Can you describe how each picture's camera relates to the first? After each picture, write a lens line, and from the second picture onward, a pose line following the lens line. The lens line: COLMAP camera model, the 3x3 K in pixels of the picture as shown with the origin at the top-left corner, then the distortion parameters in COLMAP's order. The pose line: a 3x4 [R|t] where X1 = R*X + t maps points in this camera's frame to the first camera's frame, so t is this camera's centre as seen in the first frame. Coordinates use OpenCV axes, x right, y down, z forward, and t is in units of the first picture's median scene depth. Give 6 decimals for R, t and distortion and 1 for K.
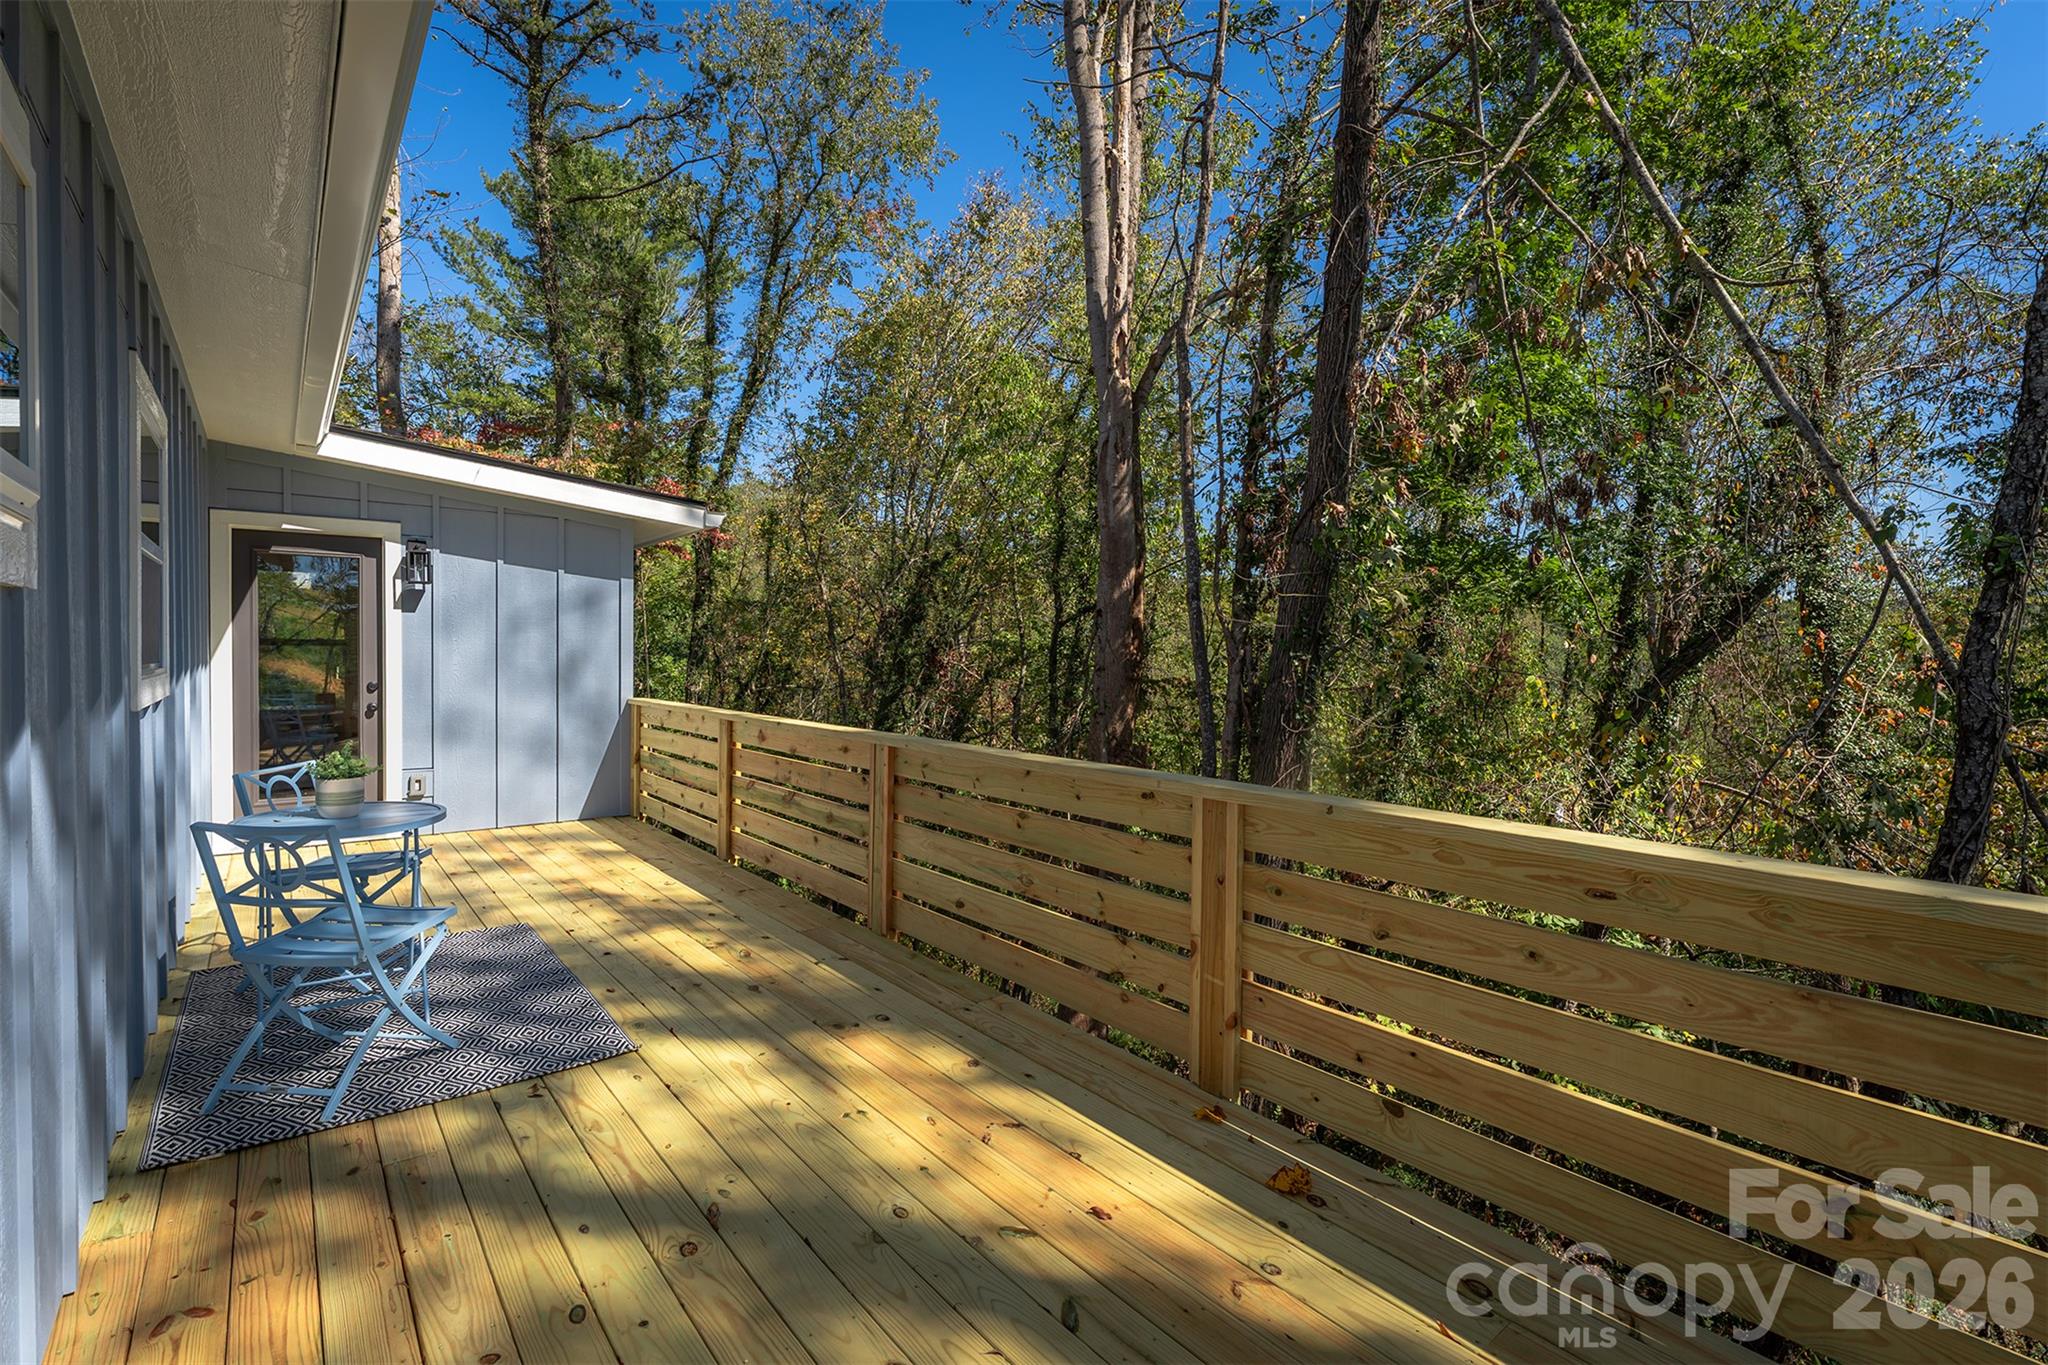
lens RADIAL K [[957.6, 0, 1043.7], [0, 957.6, 672.1], [0, 0, 1]] dist [-0.000629, 0.000677]
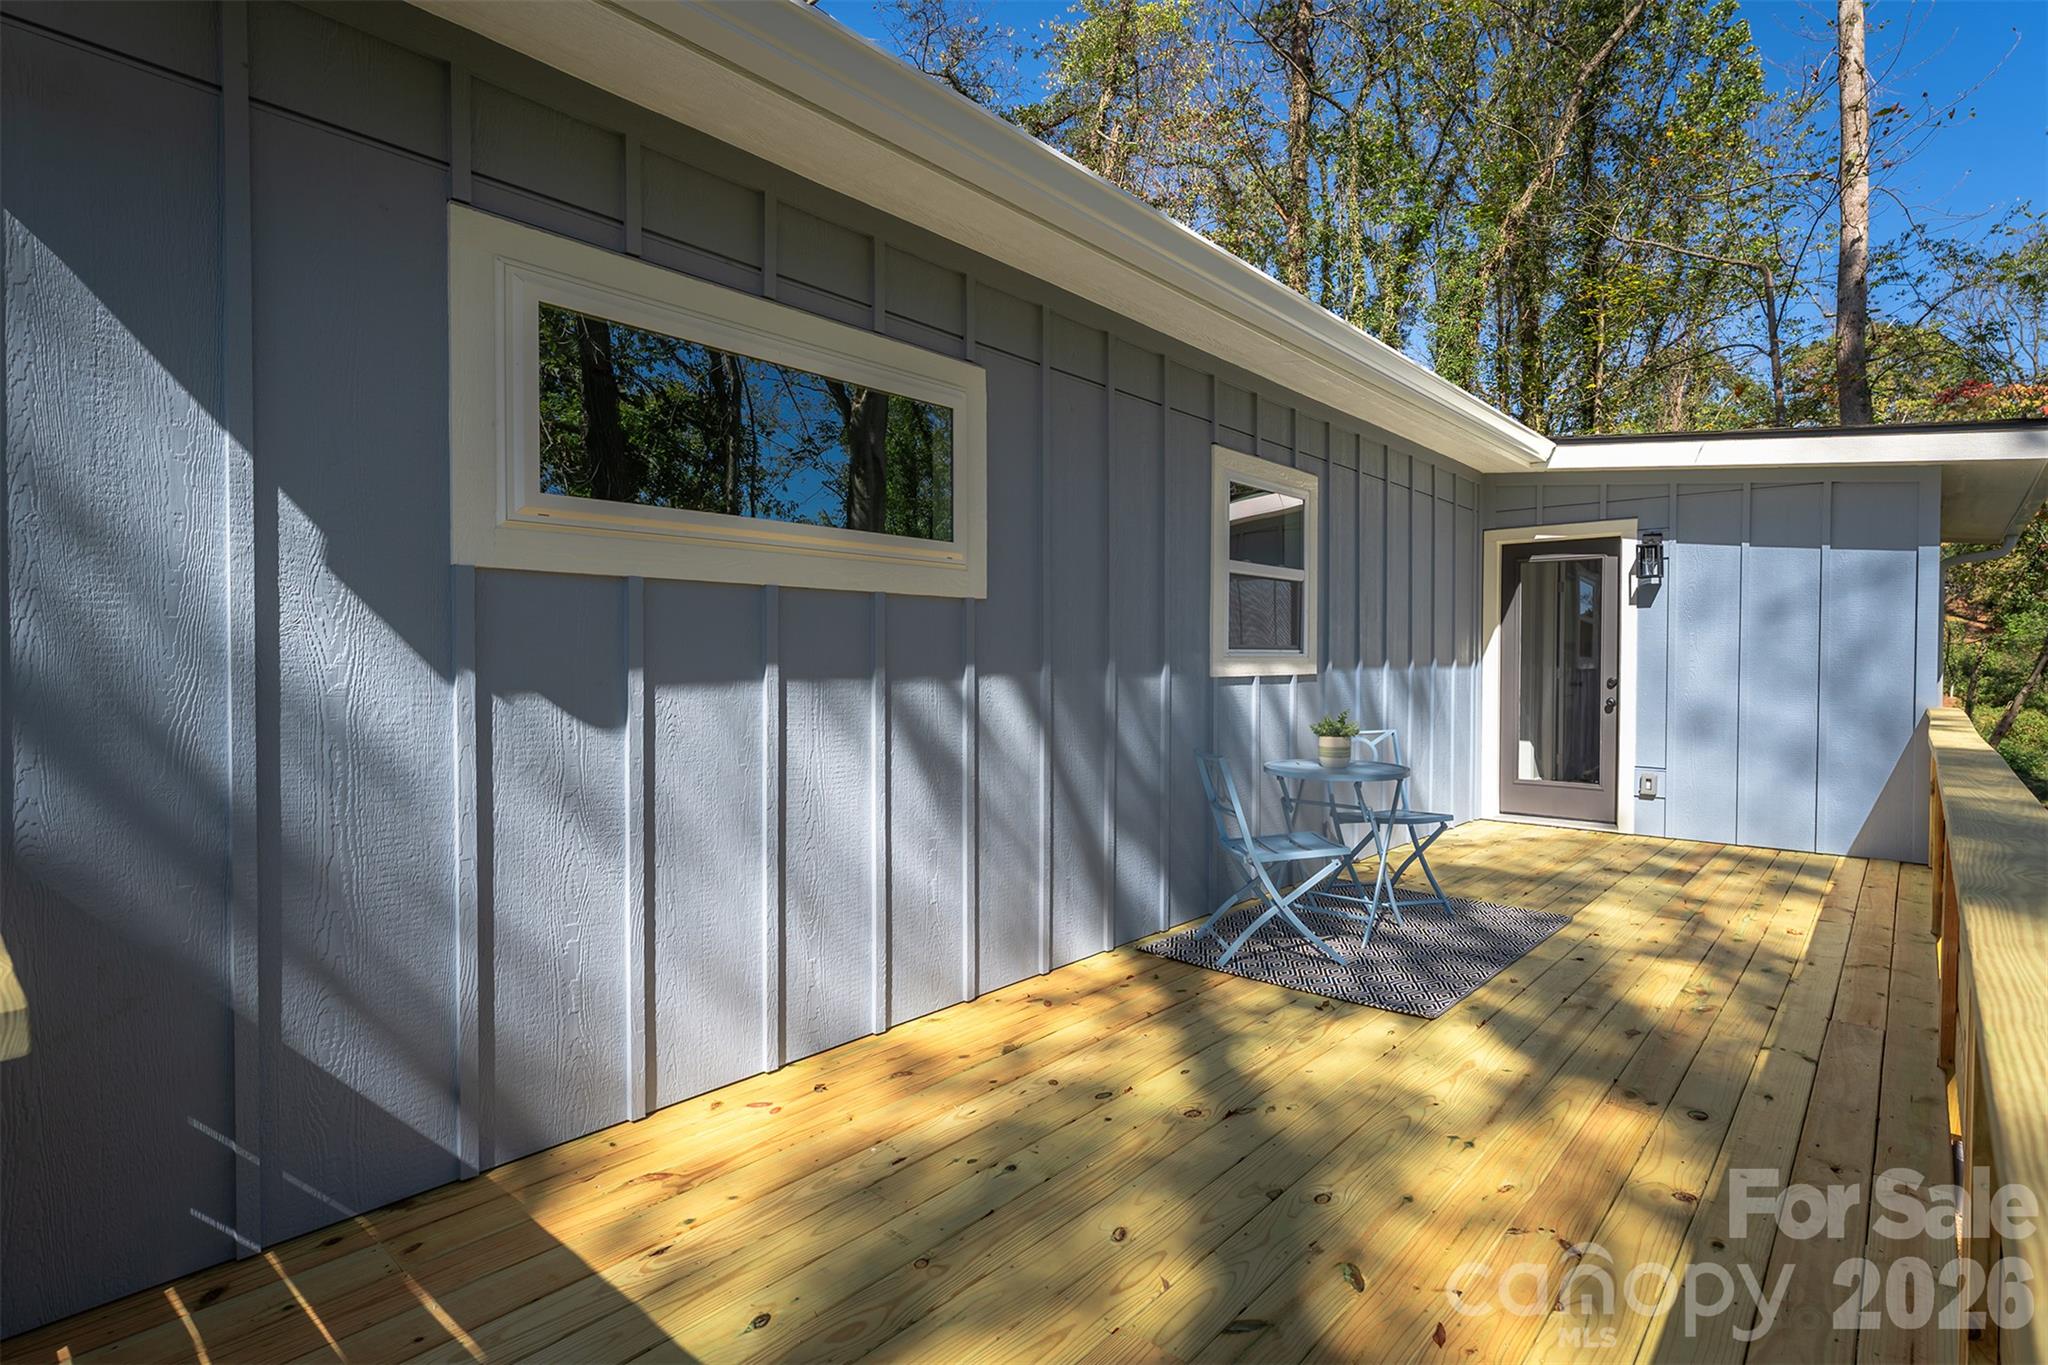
lens RADIAL K [[1066.6, 0, 1026.5], [0, 1066.6, 686.4], [0, 0, 1]] dist [0.006792, -0.000801]
pose [[0.147225, 0.017507, -0.988948, 0.331850], [-0.026046, 0.999565, 0.013817, 0.019646], [0.988760, 0.023724, 0.147617, 0.210502]]
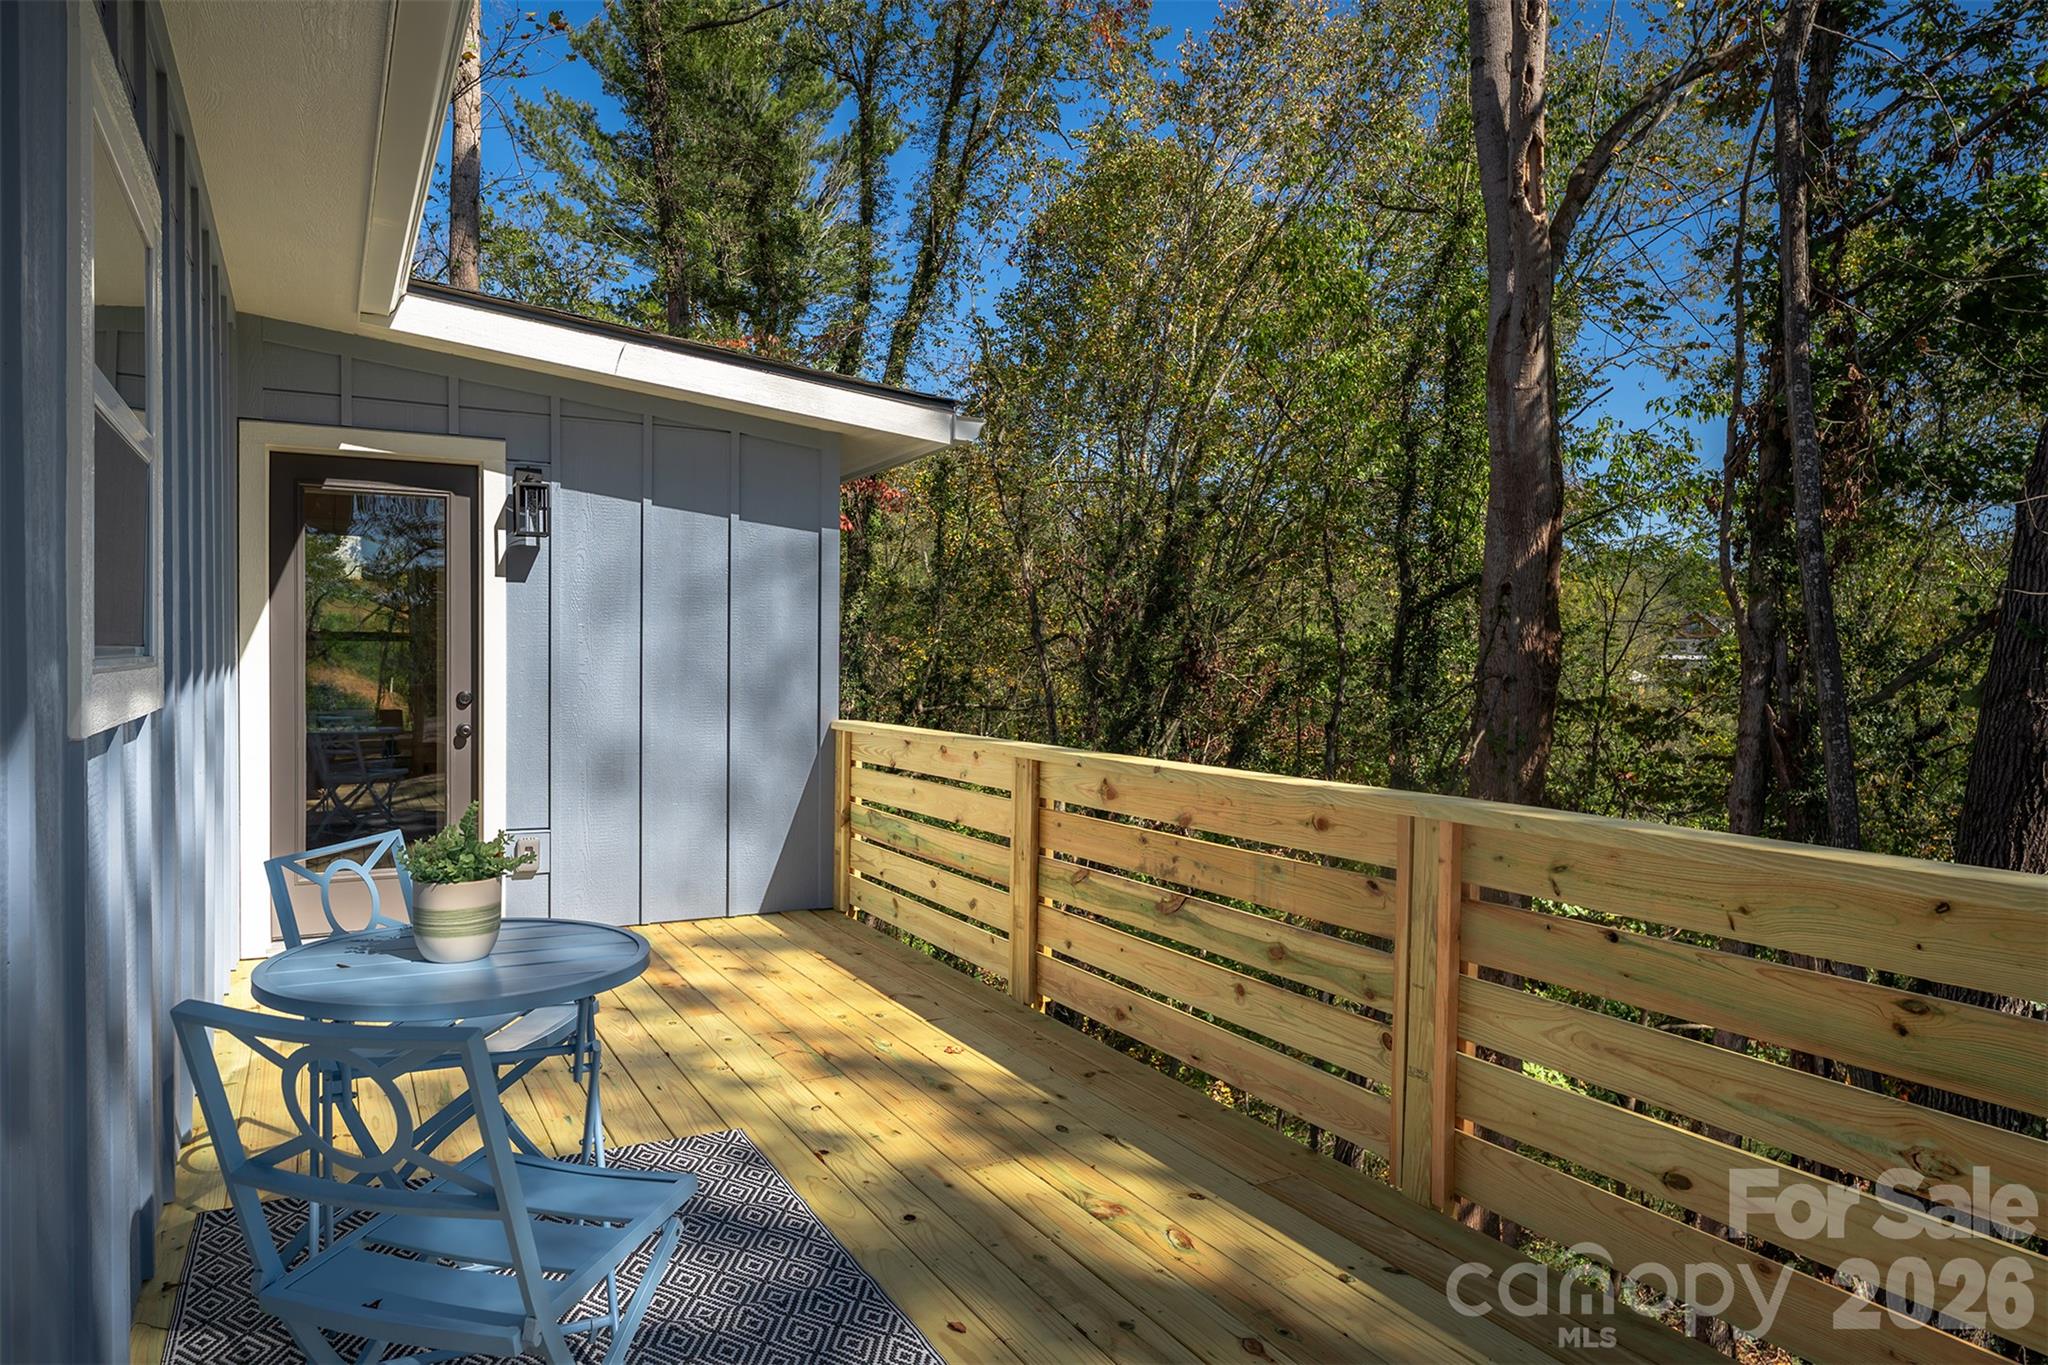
lens RADIAL K [[1255.4, 0, 1010.9], [0, 1255.4, 692.7], [0, 0, 1]] dist [0.000990, 0.002015]
pose [[0.985086, 0.004453, -0.172006, -0.196858], [-0.003982, 0.999987, 0.003084, 0.006672], [0.172017, -0.002353, 0.985091, 0.236705]]
